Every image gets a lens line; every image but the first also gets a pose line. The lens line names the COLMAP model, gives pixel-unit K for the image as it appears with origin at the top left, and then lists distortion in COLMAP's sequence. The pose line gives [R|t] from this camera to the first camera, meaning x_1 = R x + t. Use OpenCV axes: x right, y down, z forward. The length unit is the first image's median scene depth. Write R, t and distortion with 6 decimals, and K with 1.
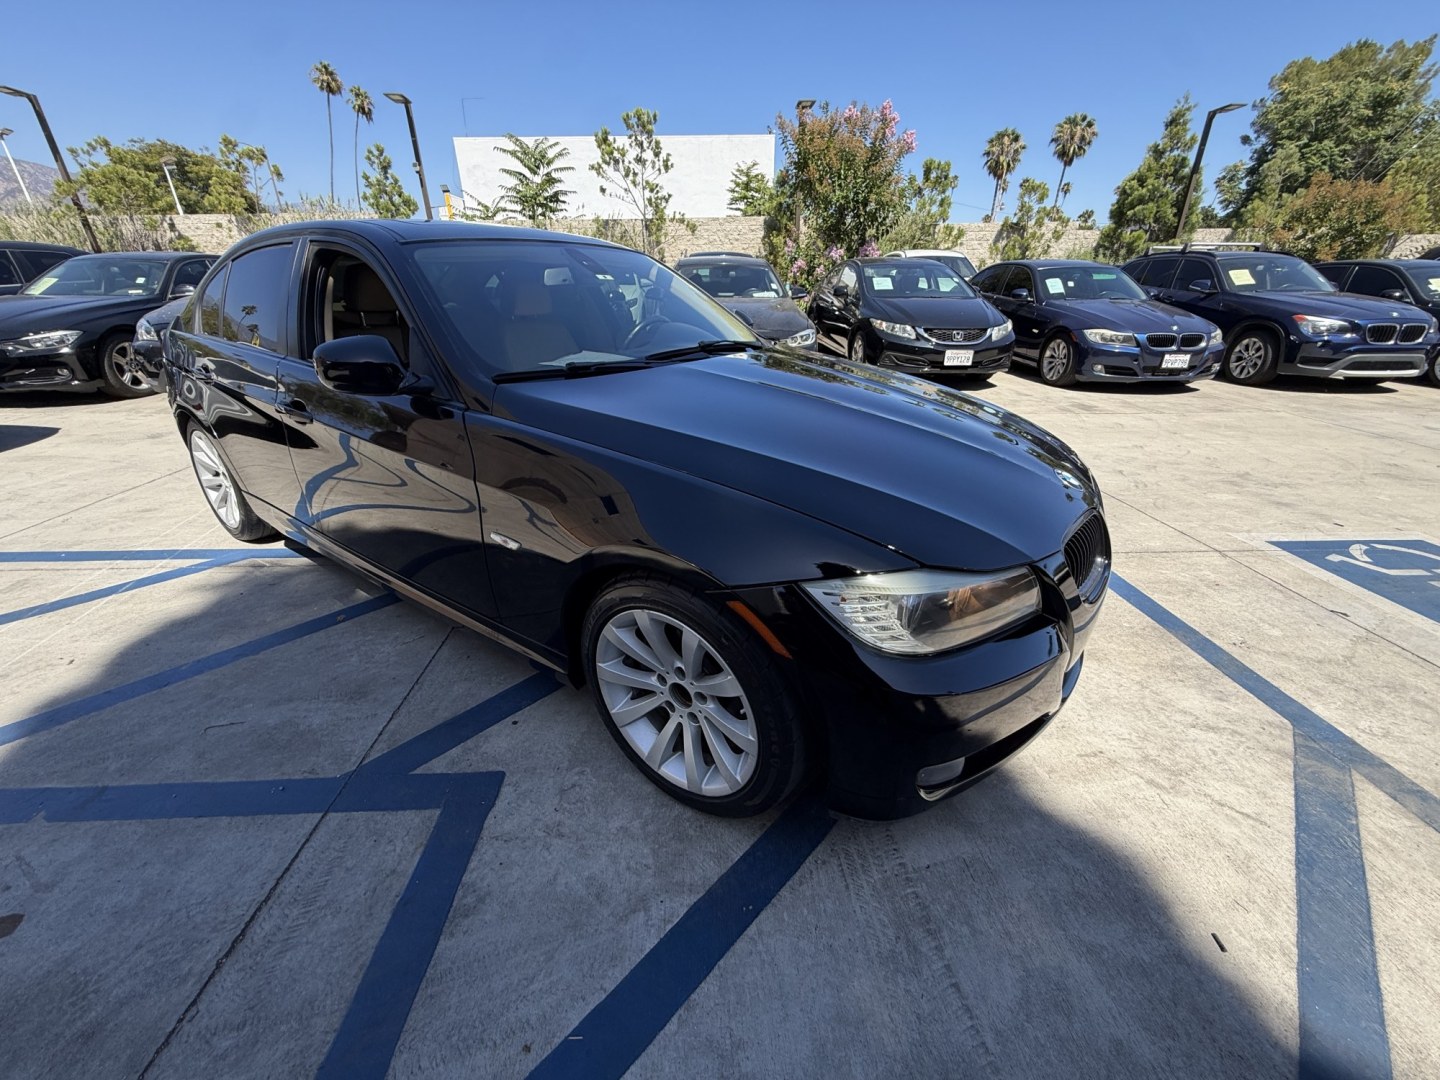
lens RADIAL K [[568.5, 0, 720.7], [0, 568.5, 546.4], [0, 0, 1]] dist [-0.000872, -0.000023]
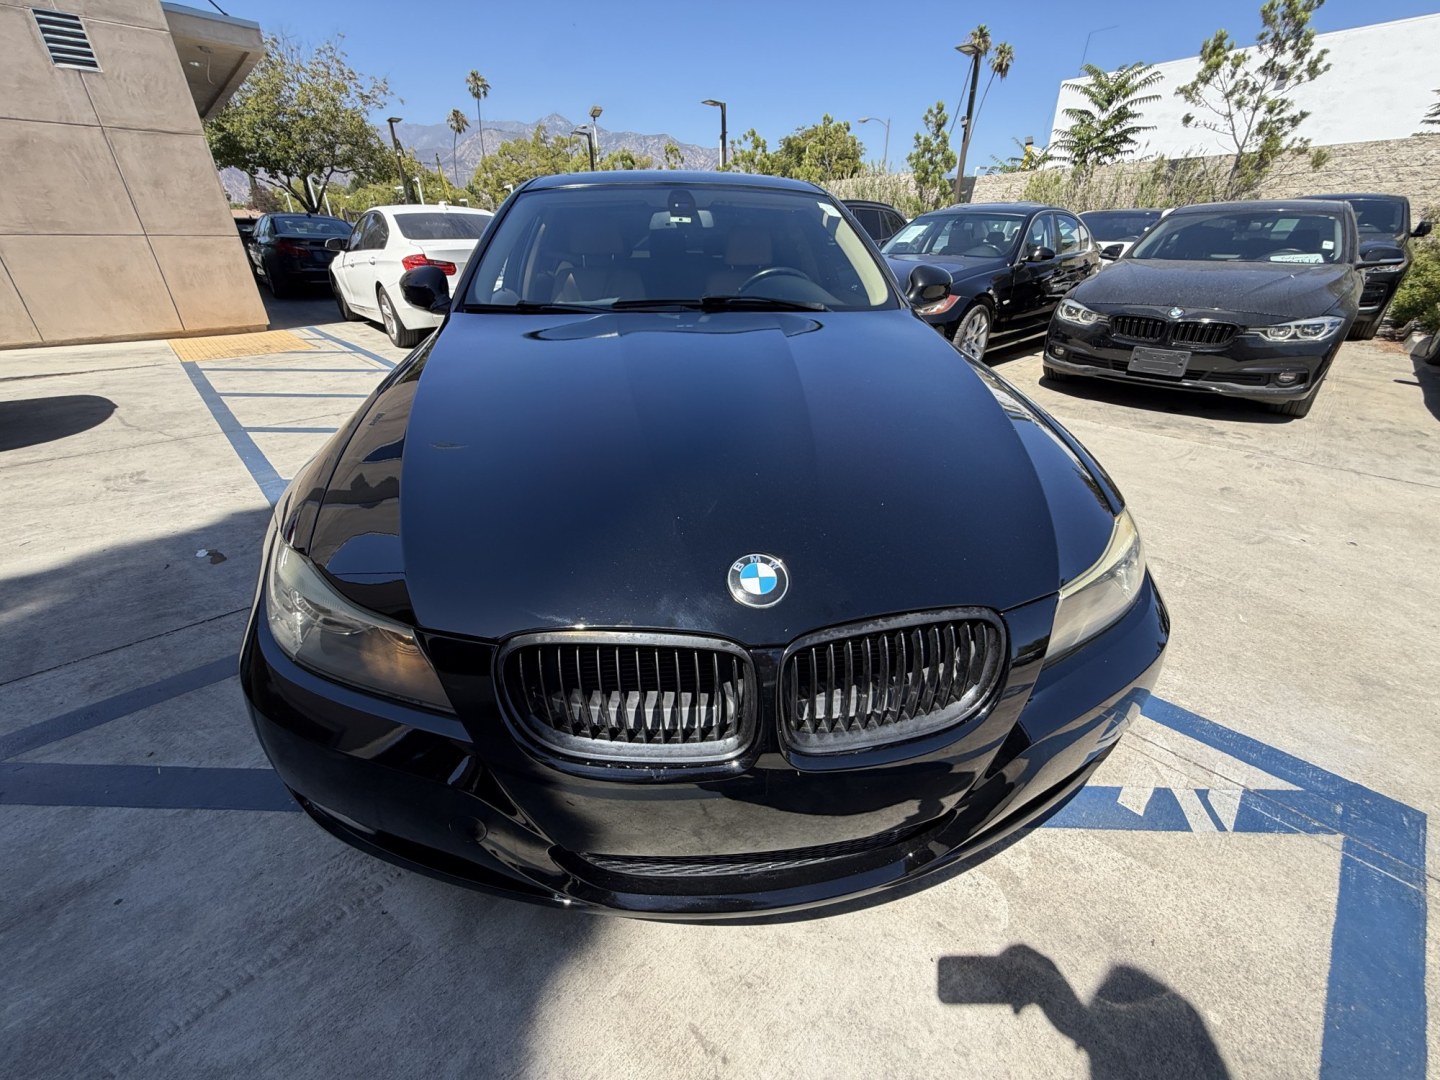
lens RADIAL K [[581.9, 0, 720.0], [0, 581.9, 540.0], [0, 0, 1]] dist [0.001751, -0.000520]
pose [[0.657937, 0.346403, -0.668673, 0.103582], [-0.322670, 0.931964, 0.165310, -0.024701], [0.680443, 0.106998, 0.724948, 0.062447]]
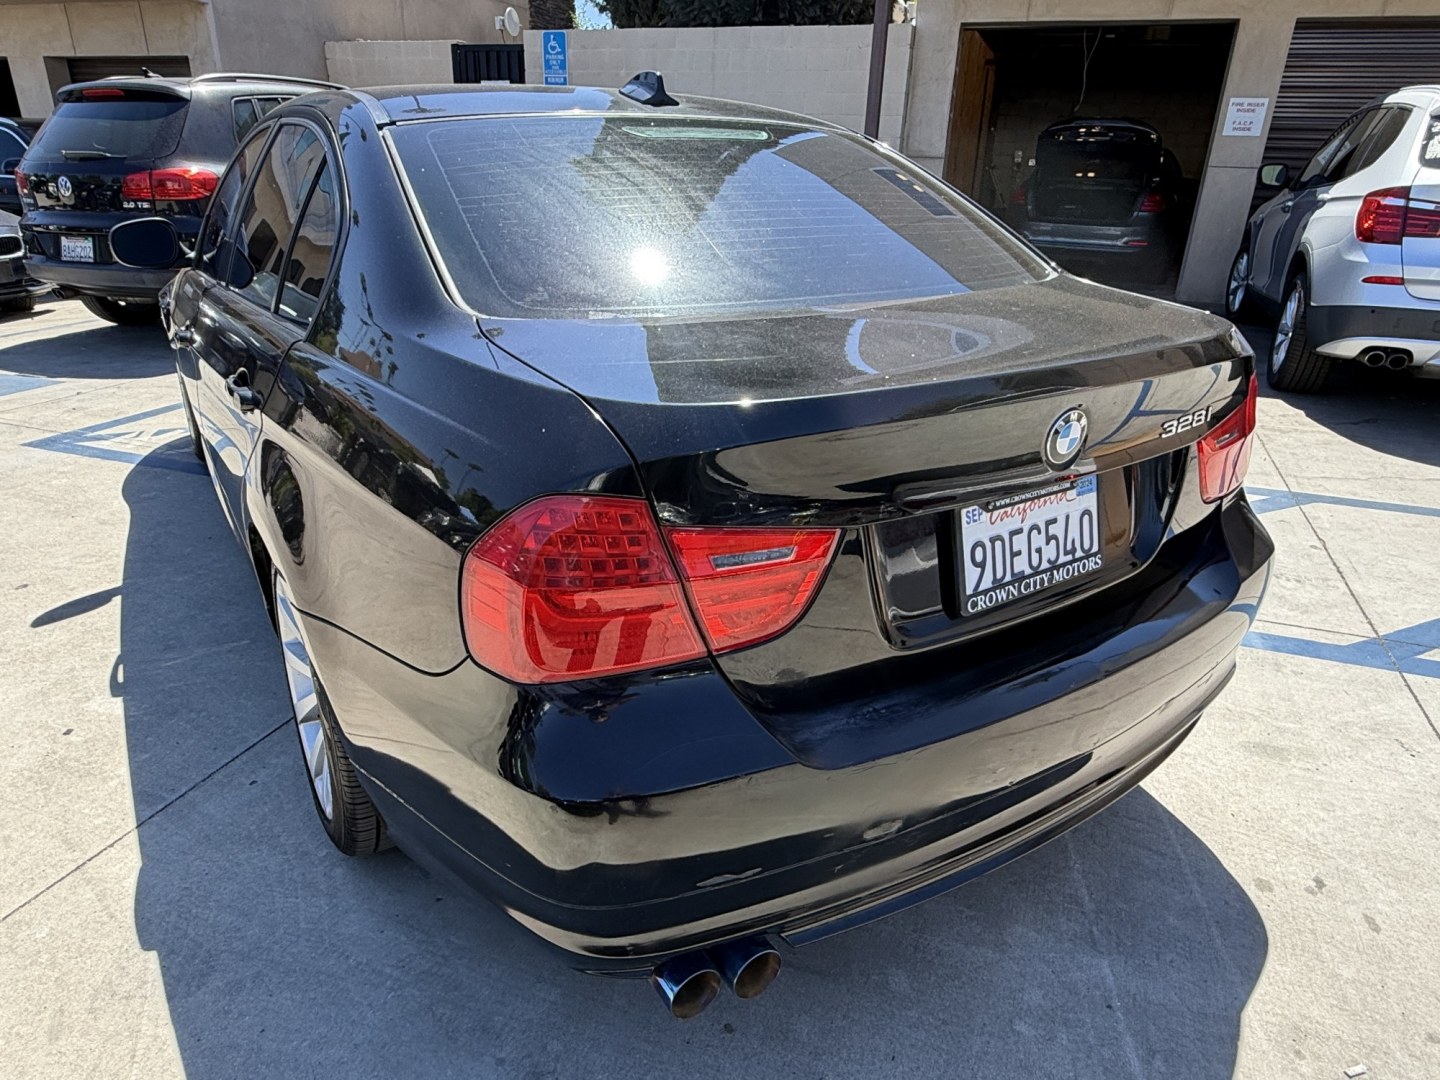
lens RADIAL K [[908.1, 0, 711.9], [0, 908.1, 540.4], [0, 0, 1]] dist [-0.001567, 0.000860]
pose [[-0.918404, -0.162867, 0.360566, -0.204440], [0.158584, 0.683392, 0.712619, -0.166370], [-0.362470, 0.711652, -0.601802, 0.341607]]
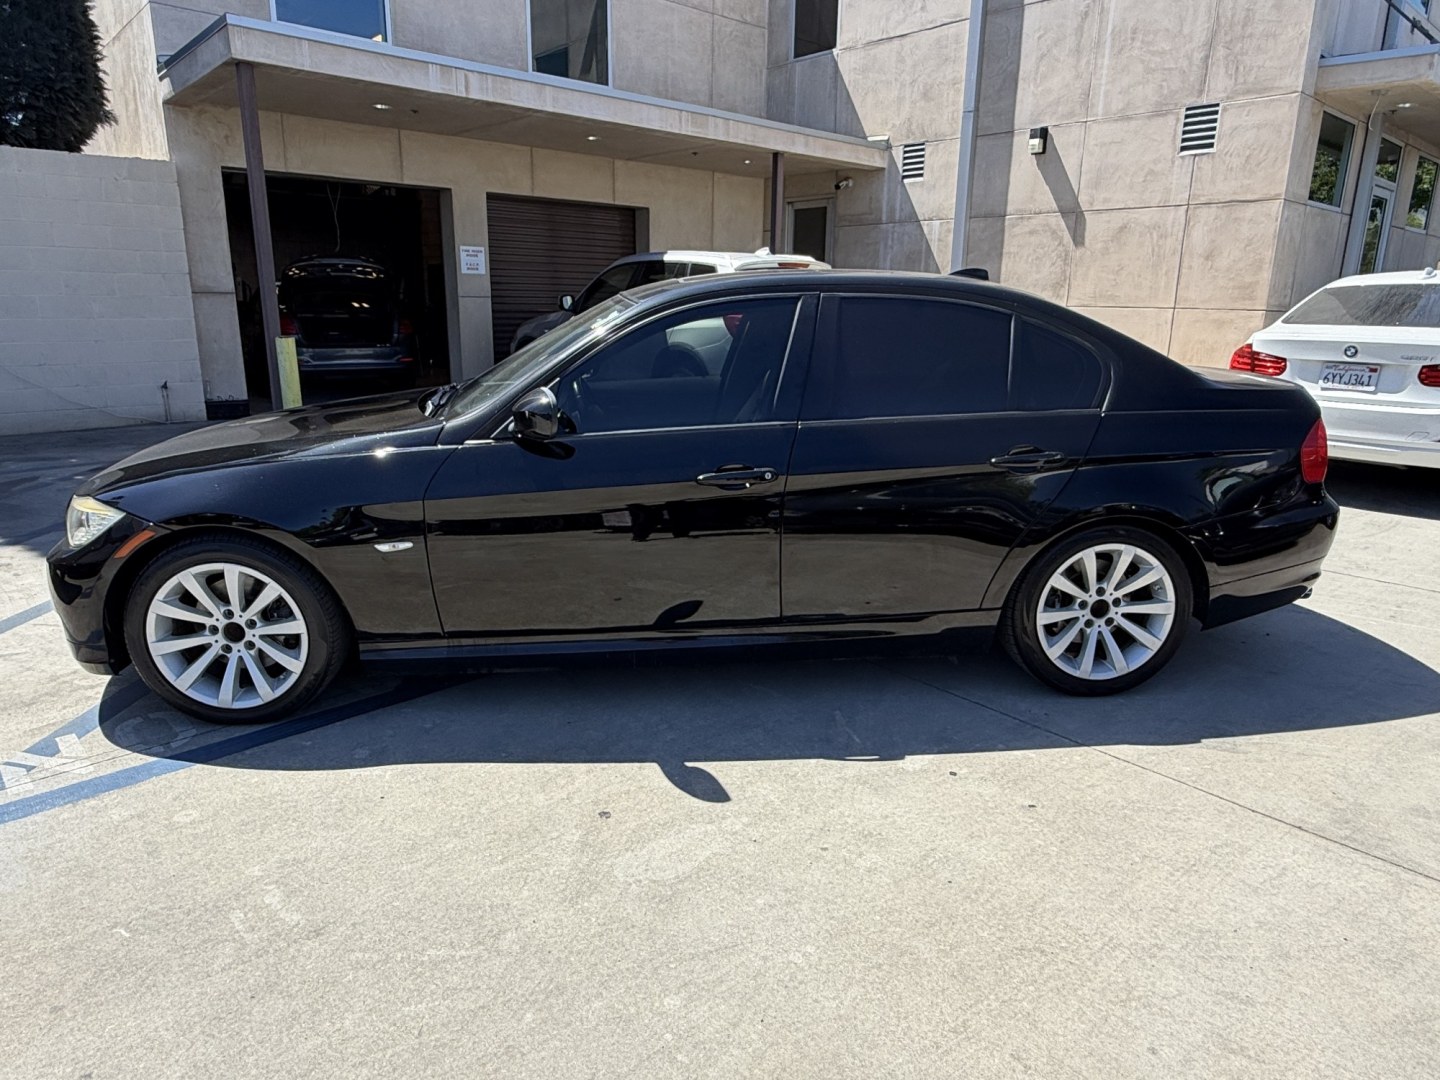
lens RADIAL K [[908.1, 0, 711.9], [0, 908.1, 540.4], [0, 0, 1]] dist [-0.001567, 0.000860]
pose [[-0.776025, 0.167080, -0.608168, 0.103202], [-0.271984, 0.781349, 0.561711, -0.184115], [0.569043, 0.601314, -0.560903, 0.360846]]
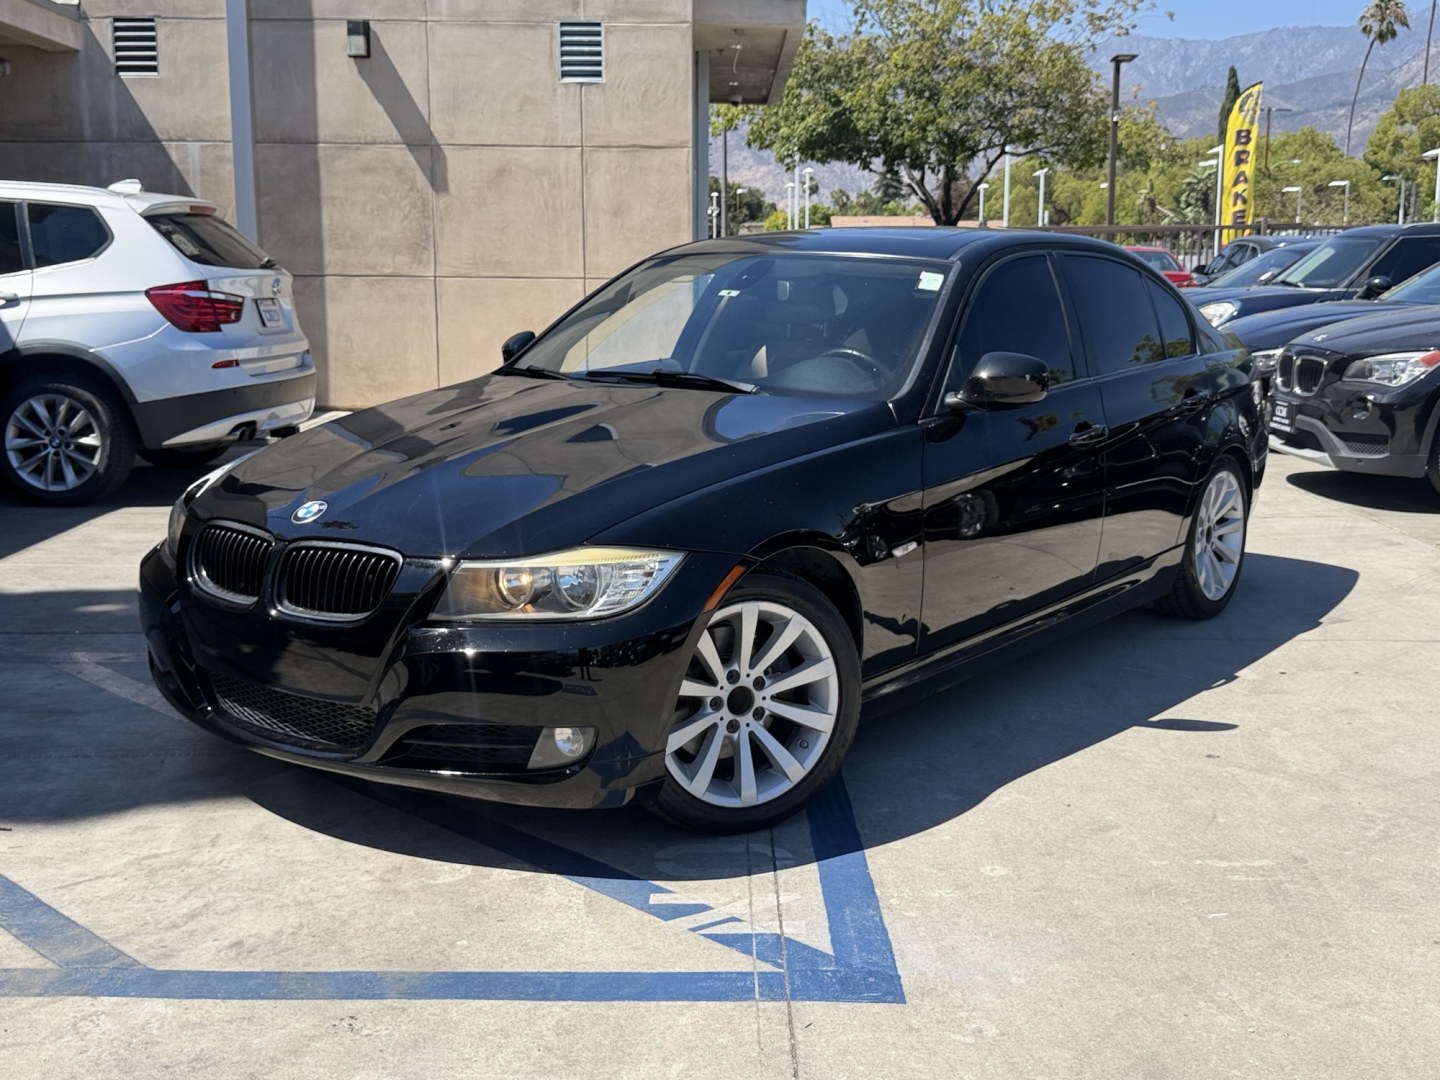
lens RADIAL K [[1583.9, 0, 709.0], [0, 1583.9, 541.0], [0, 0, 1]] dist [0.198109, -0.497920]
pose [[-0.039290, 0.170800, -0.984522, 0.328364], [-0.430309, 0.886348, 0.170941, -0.082304], [0.901826, 0.430365, 0.038672, 0.159479]]
